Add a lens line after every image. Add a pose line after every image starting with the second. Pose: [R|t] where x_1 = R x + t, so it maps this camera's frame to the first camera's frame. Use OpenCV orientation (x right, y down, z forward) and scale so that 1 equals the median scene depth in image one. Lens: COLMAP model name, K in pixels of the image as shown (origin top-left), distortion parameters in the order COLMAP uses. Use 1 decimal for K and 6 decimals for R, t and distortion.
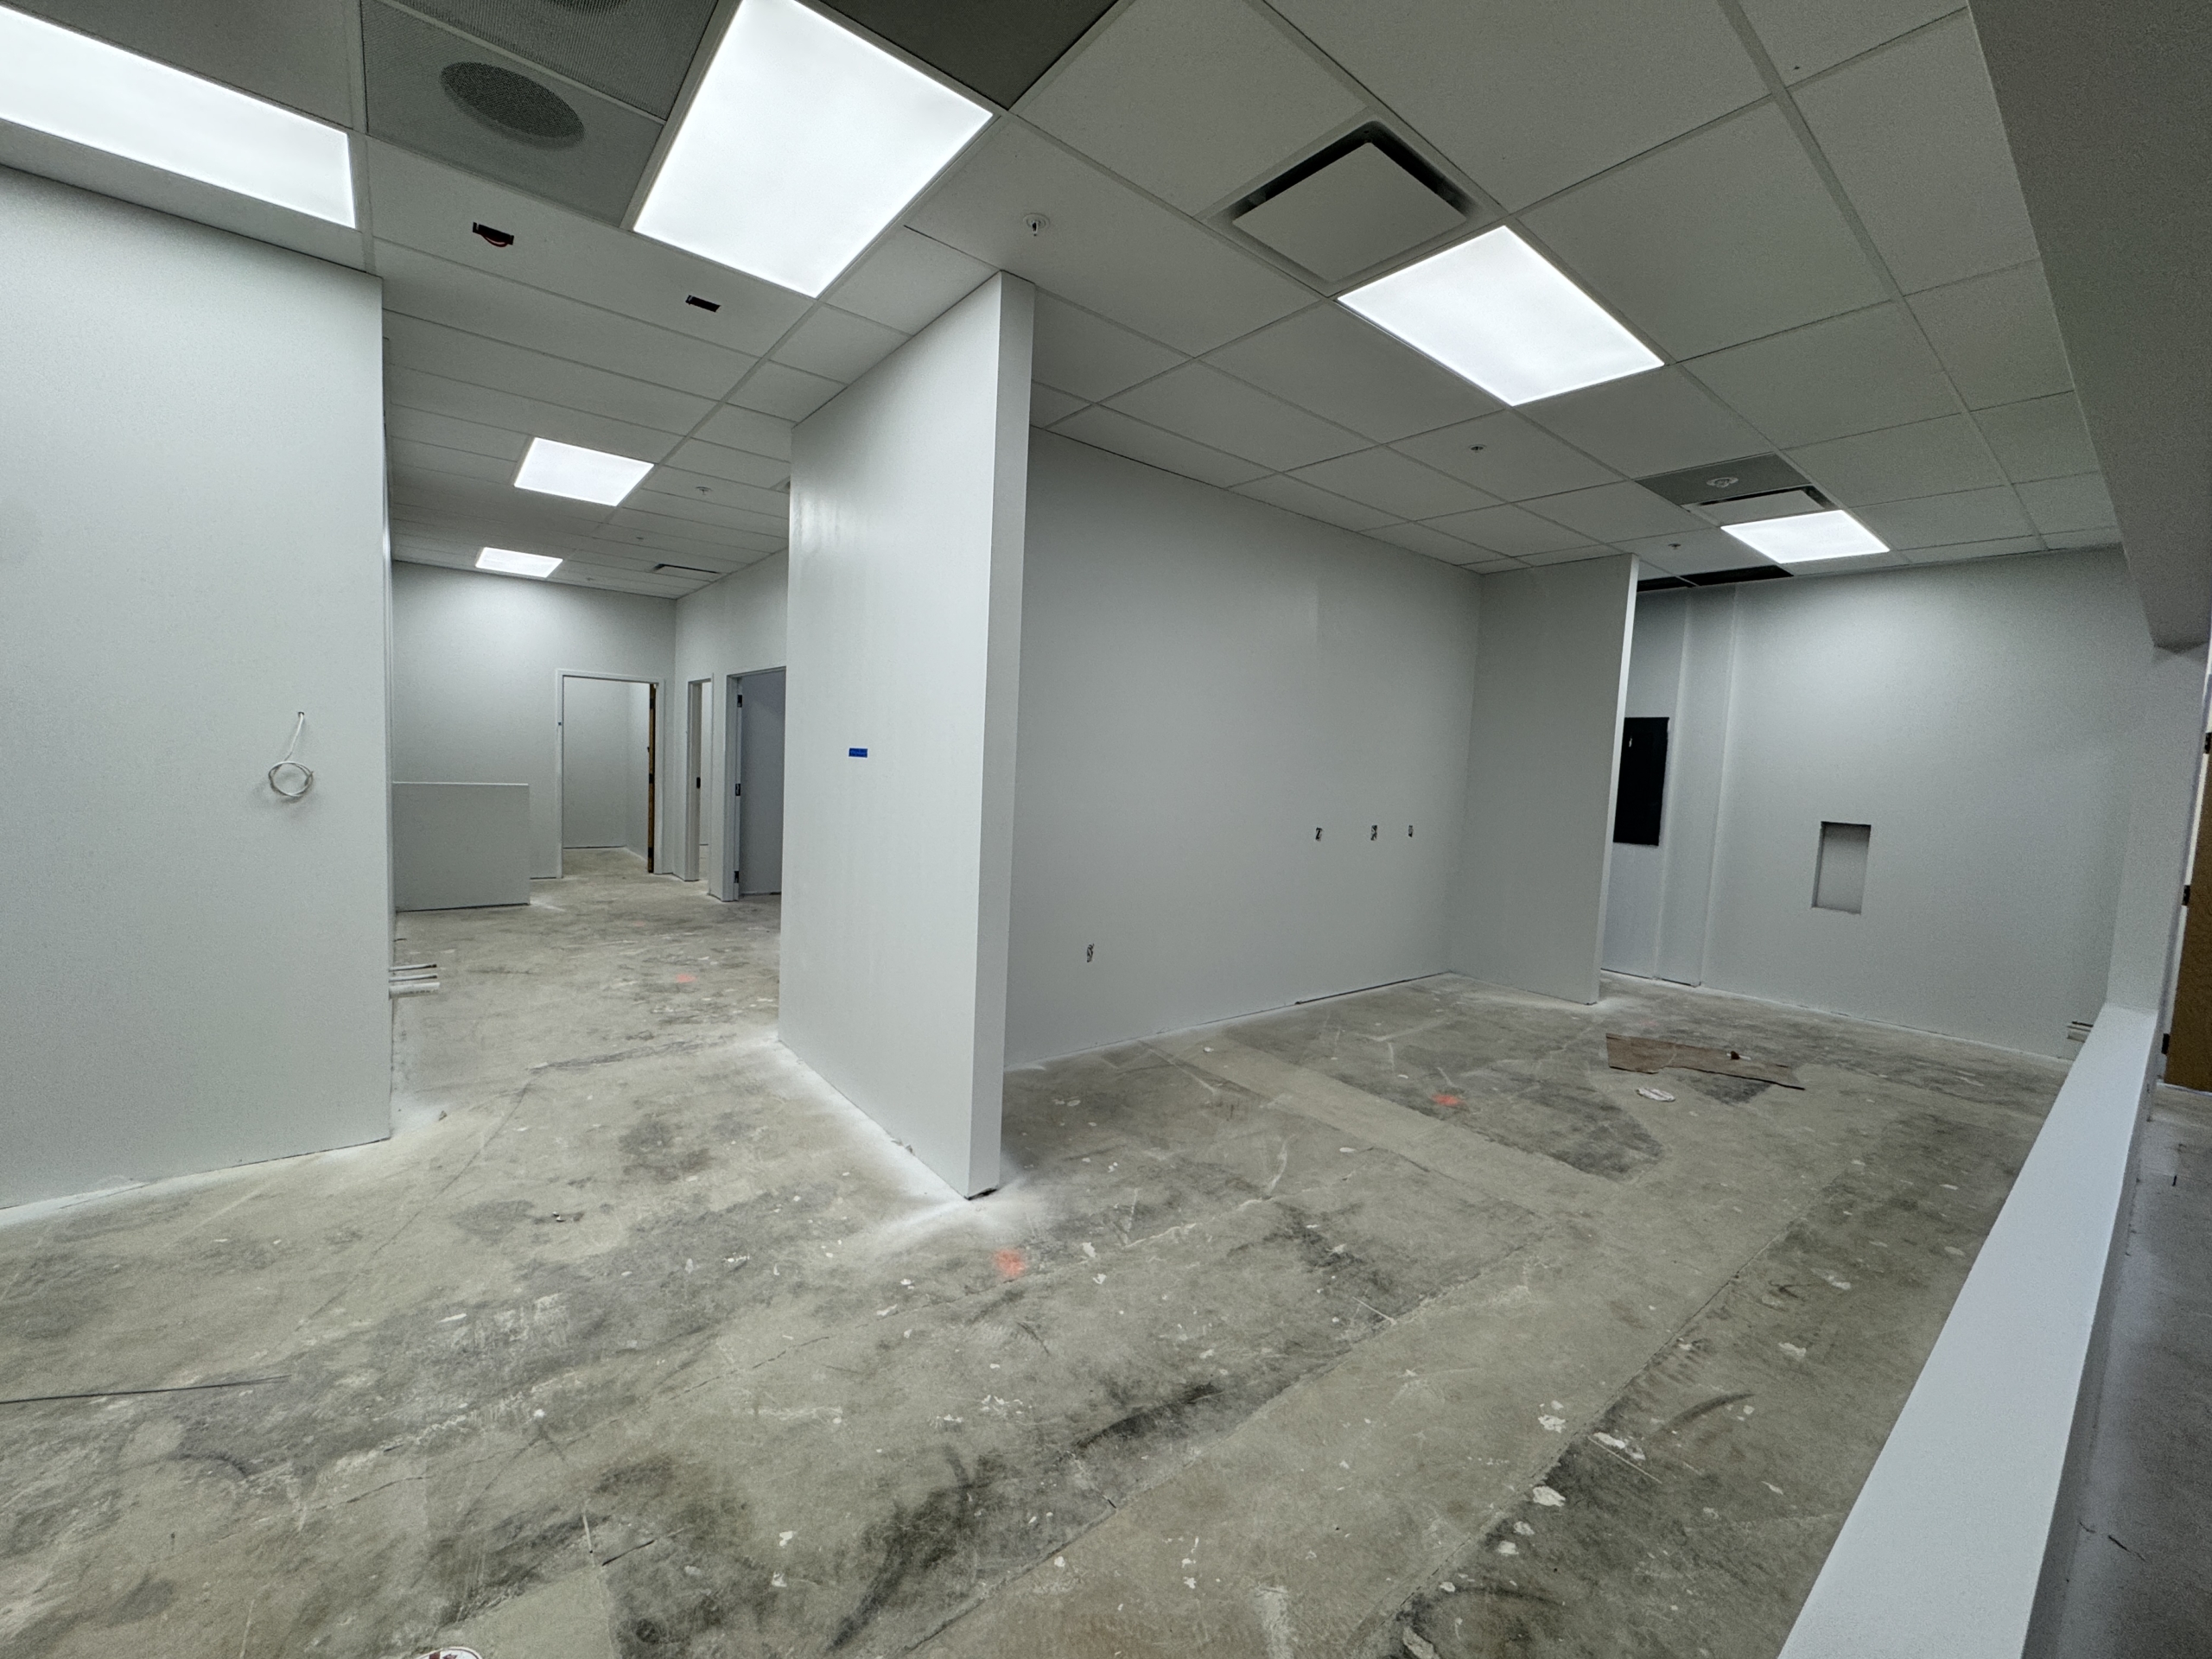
lens RADIAL K [[879.7, 0, 1106.0], [0, 879.7, 822.2], [0, 0, 1]] dist [-0.003012, 0.000404]
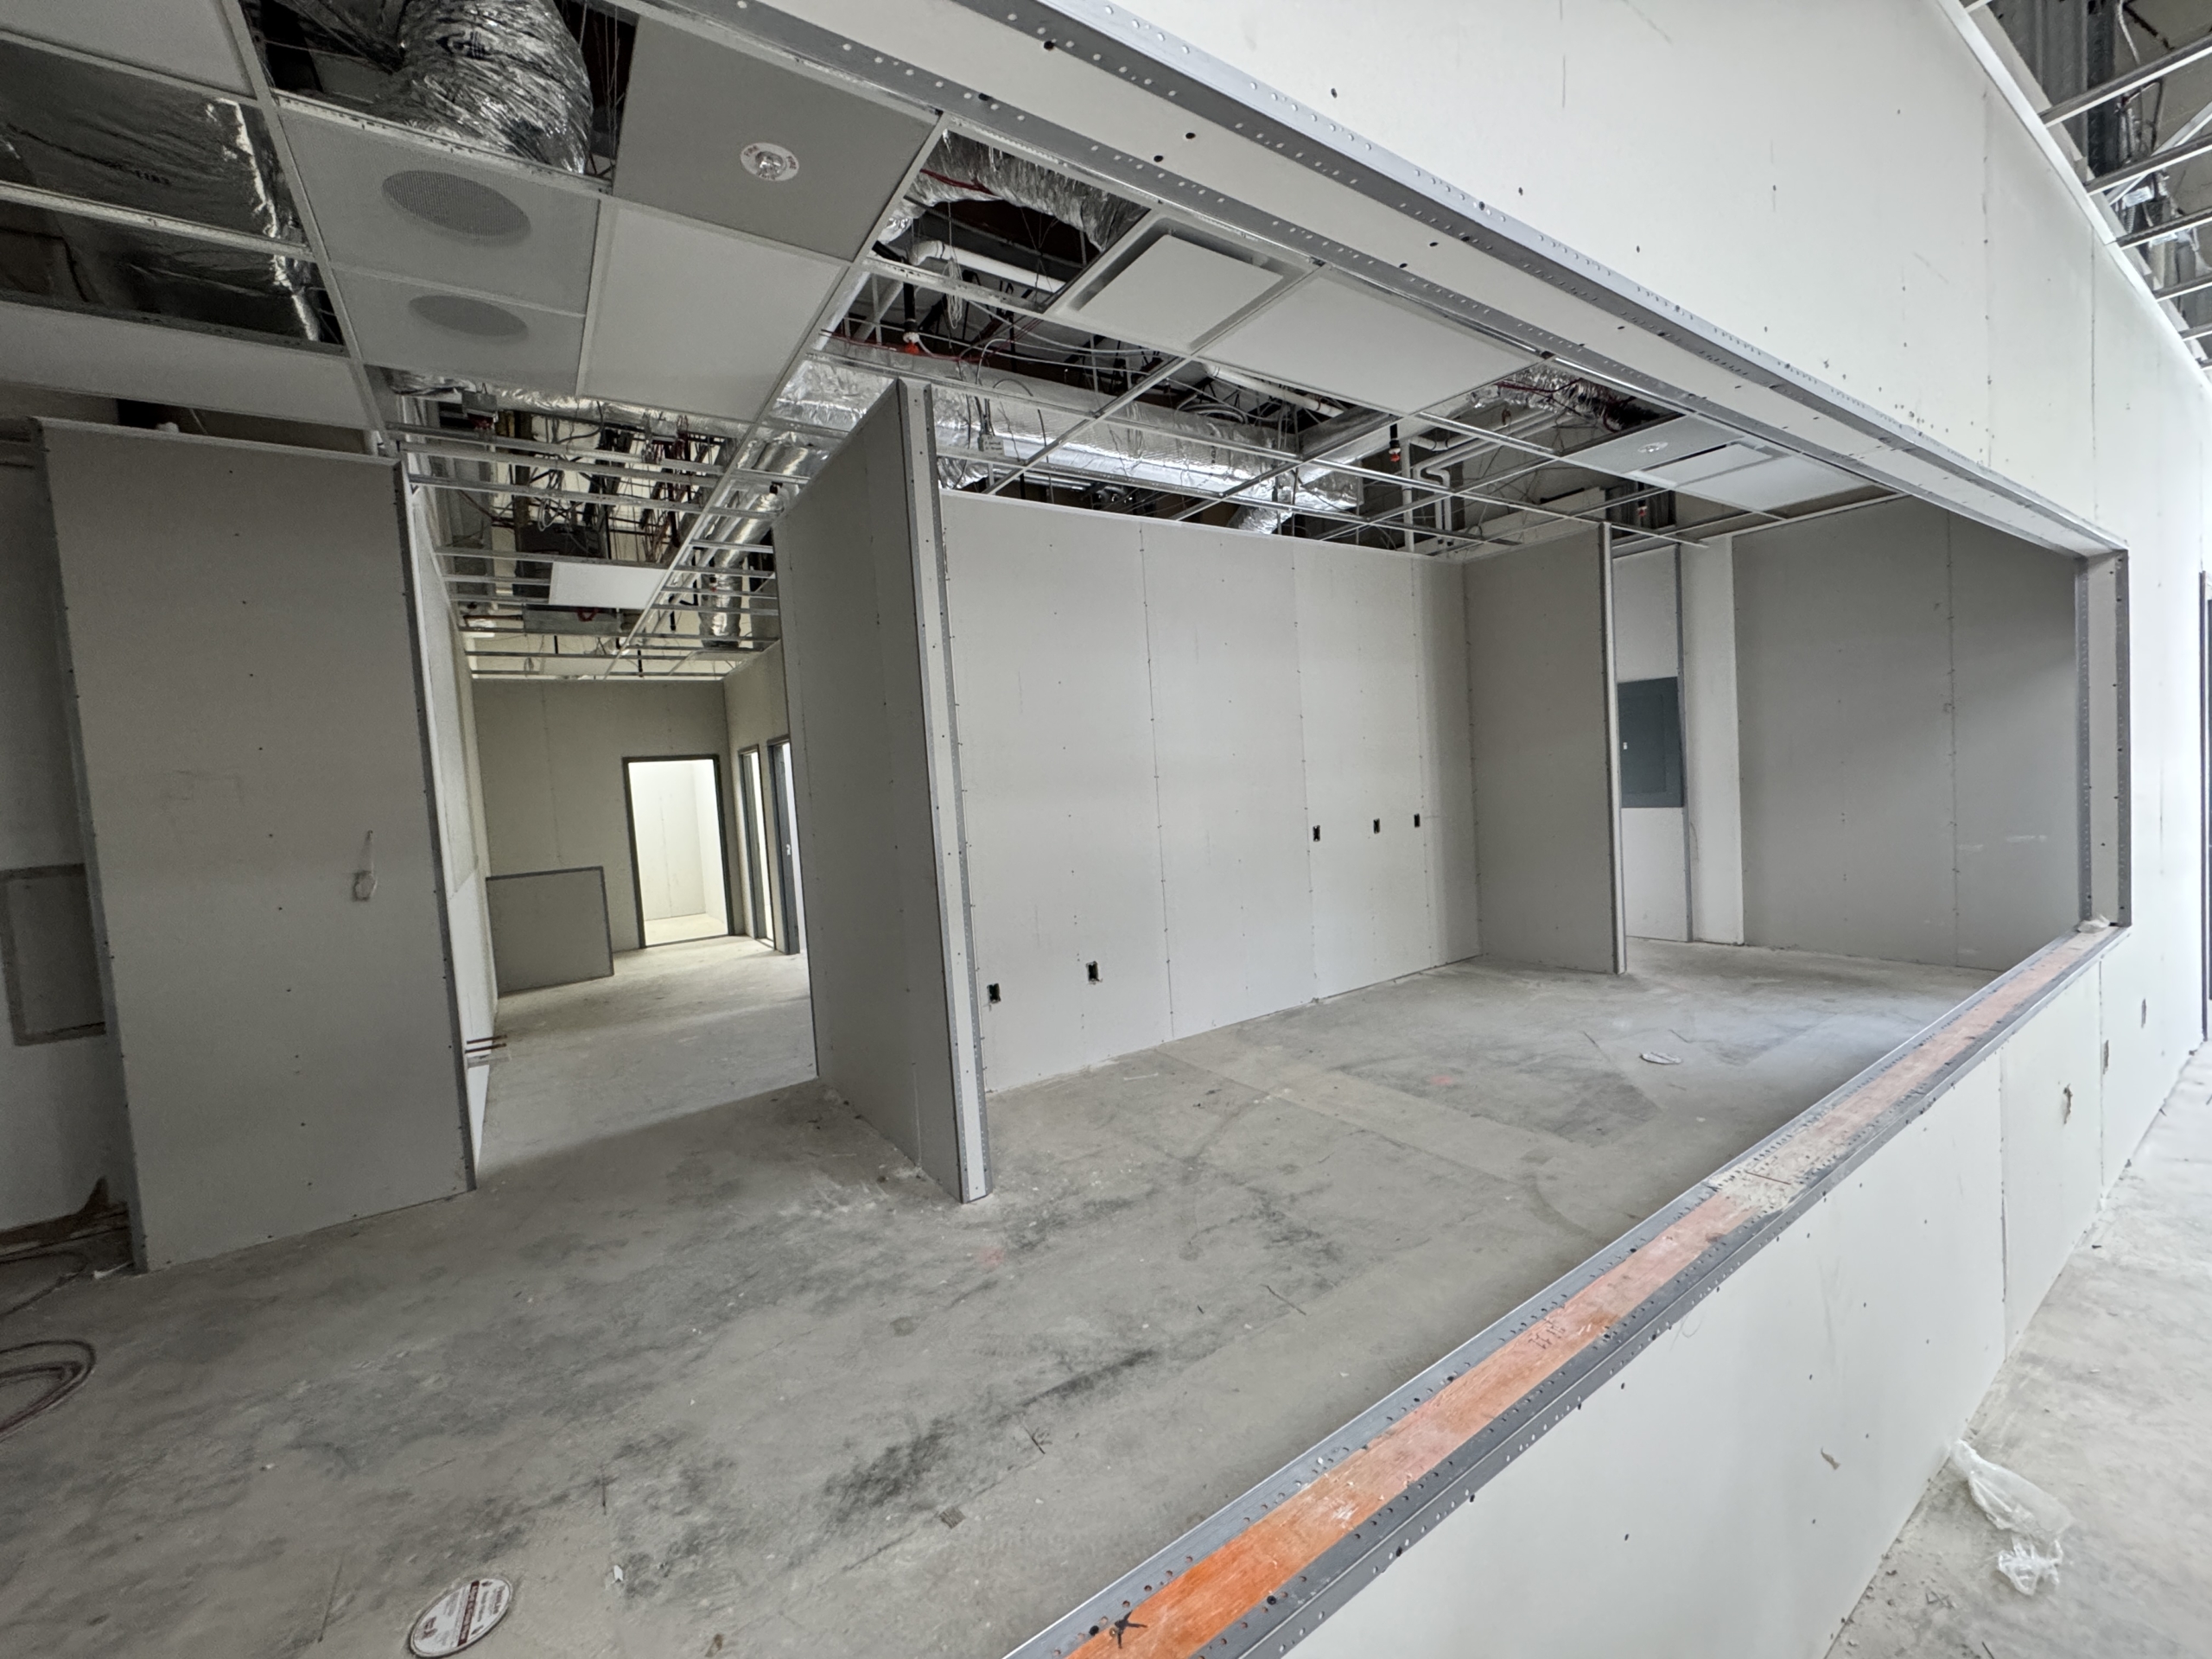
lens RADIAL K [[879.7, 0, 1104.6], [0, 879.7, 820.9], [0, 0, 1]] dist [-0.003012, 0.000404]
pose [[0.990146, -0.109353, -0.087480, 0.196197], [0.107236, 0.993823, -0.028557, 0.003301], [0.090062, 0.018895, 0.995757, -0.102199]]
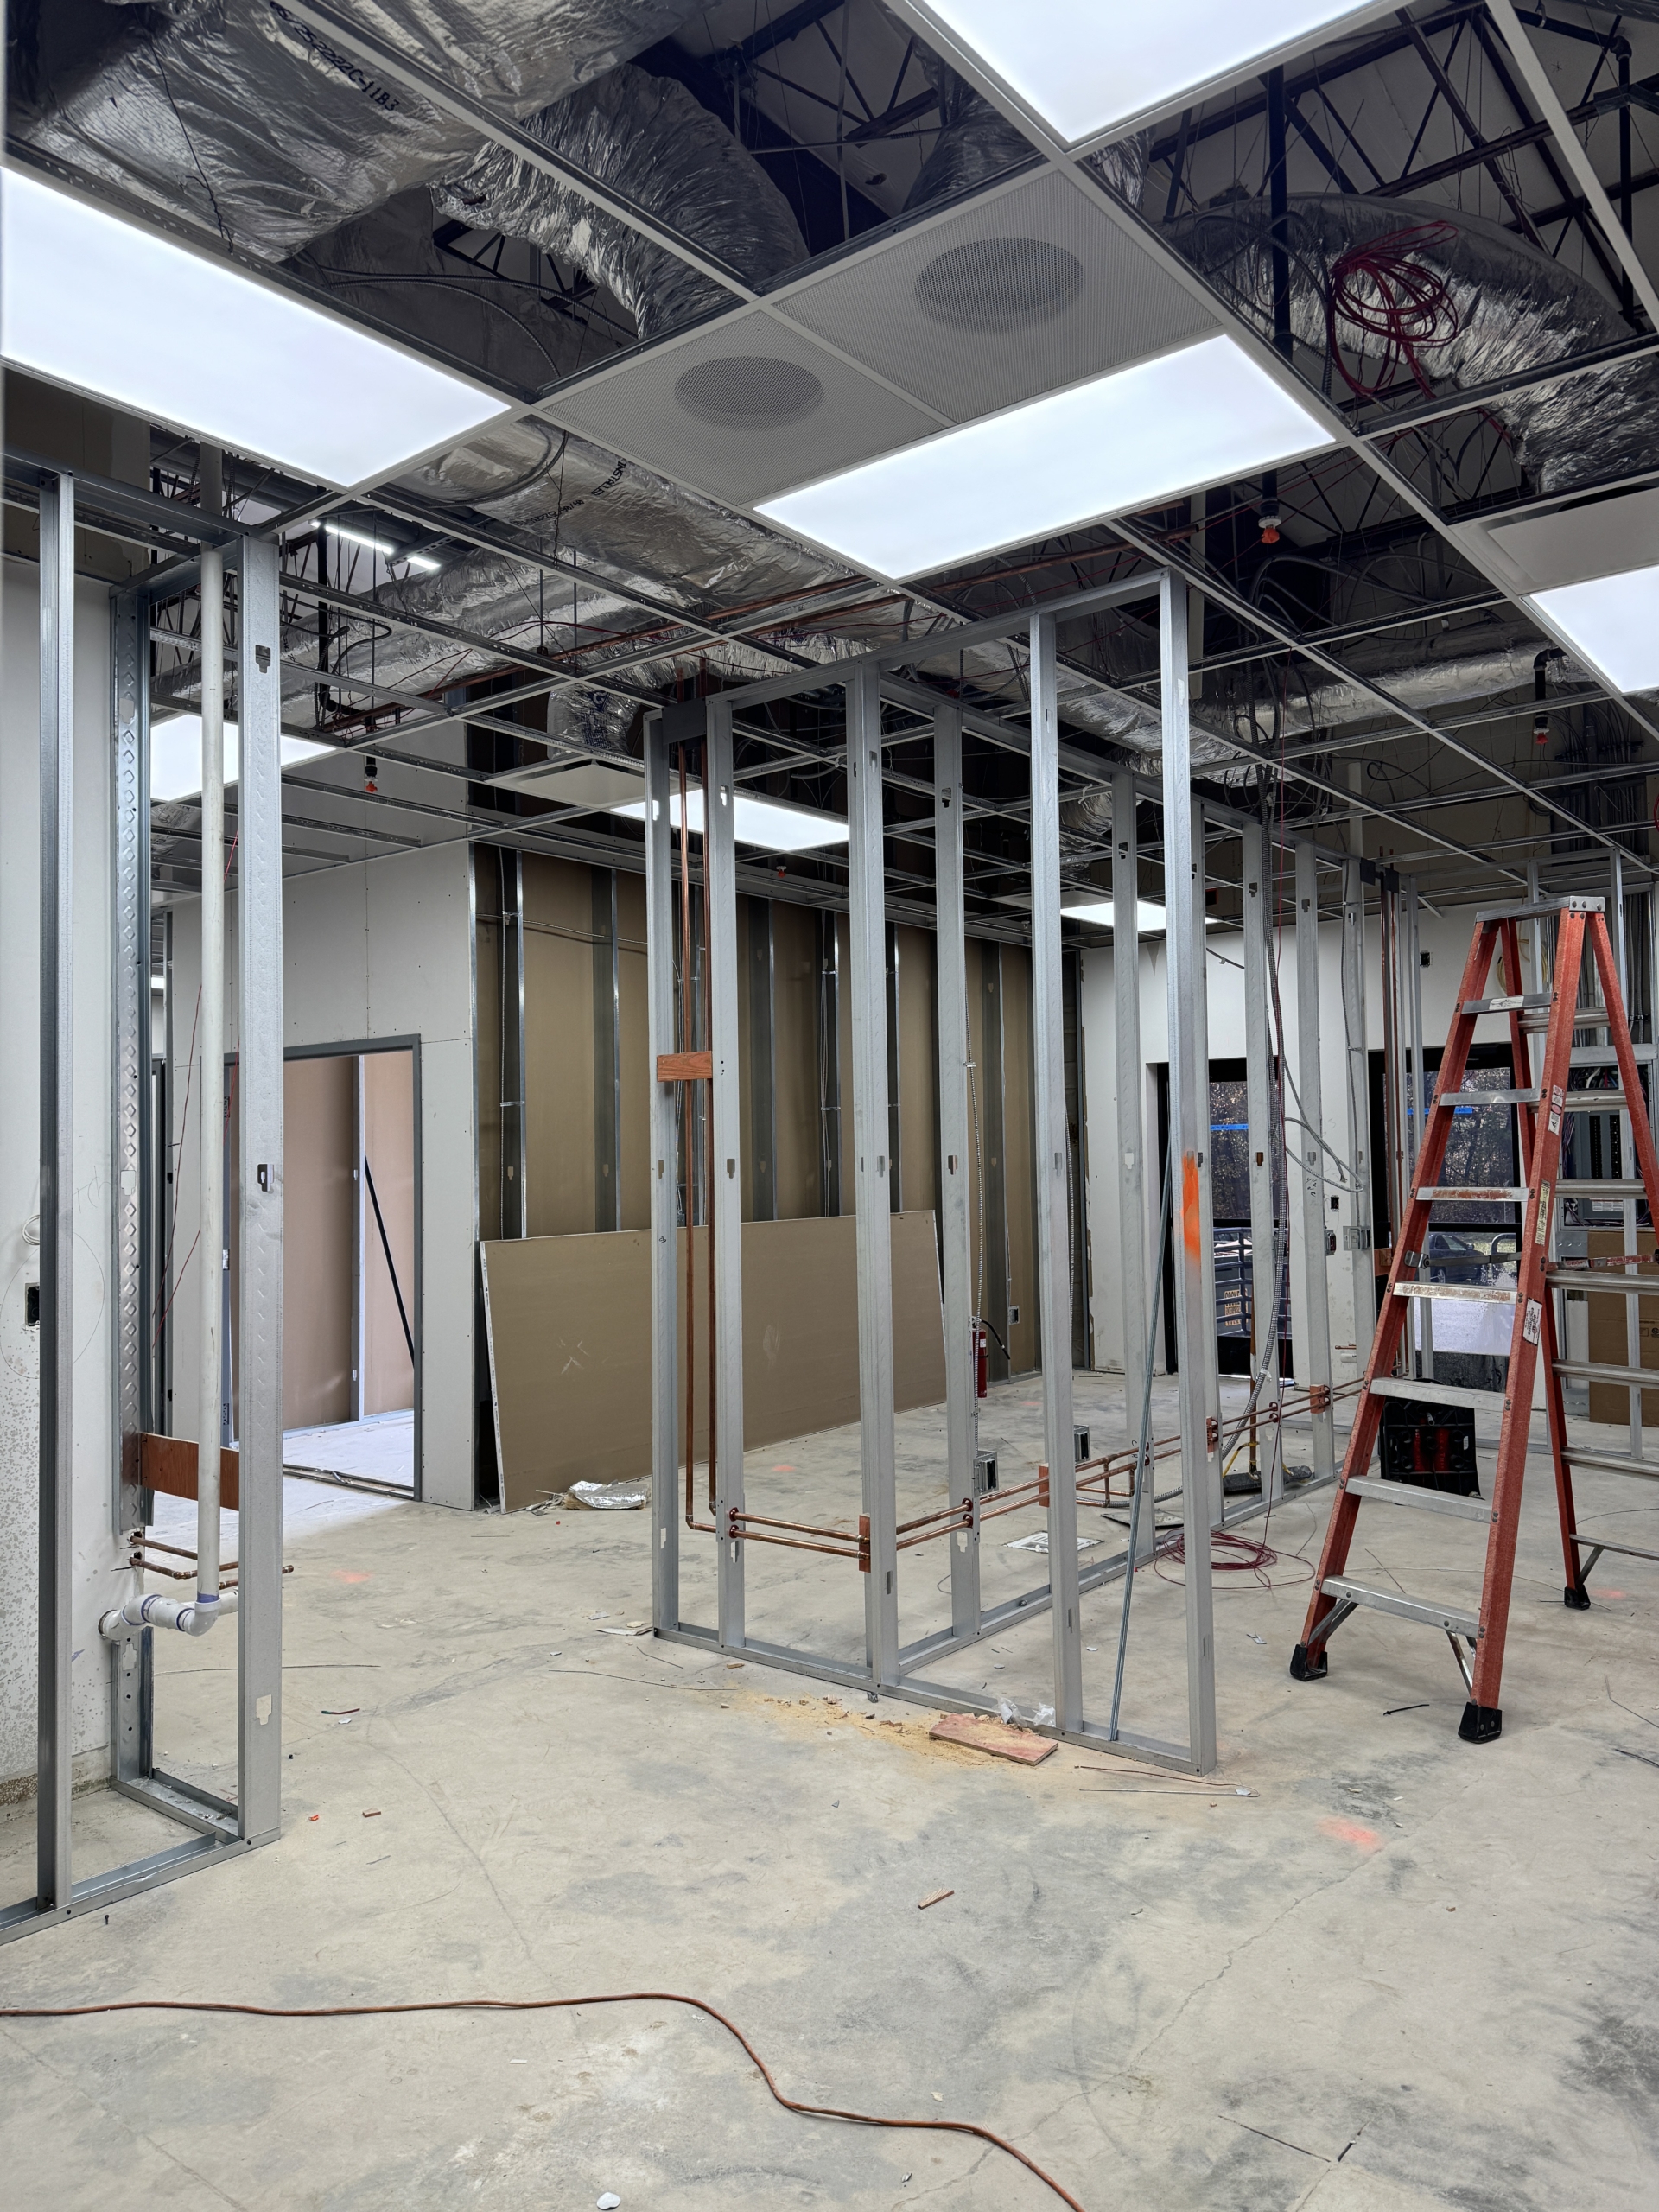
lens RADIAL K [[1533.8, 0, 818.8], [0, 1533.8, 1104.1], [0, 0, 1]] dist [0.037960, -0.045017]
pose [[0.975436, -0.057941, 0.212528, -0.822888], [0.080986, 0.991546, -0.101380, -0.020590], [-0.204857, 0.116101, 0.971882, -0.271098]]
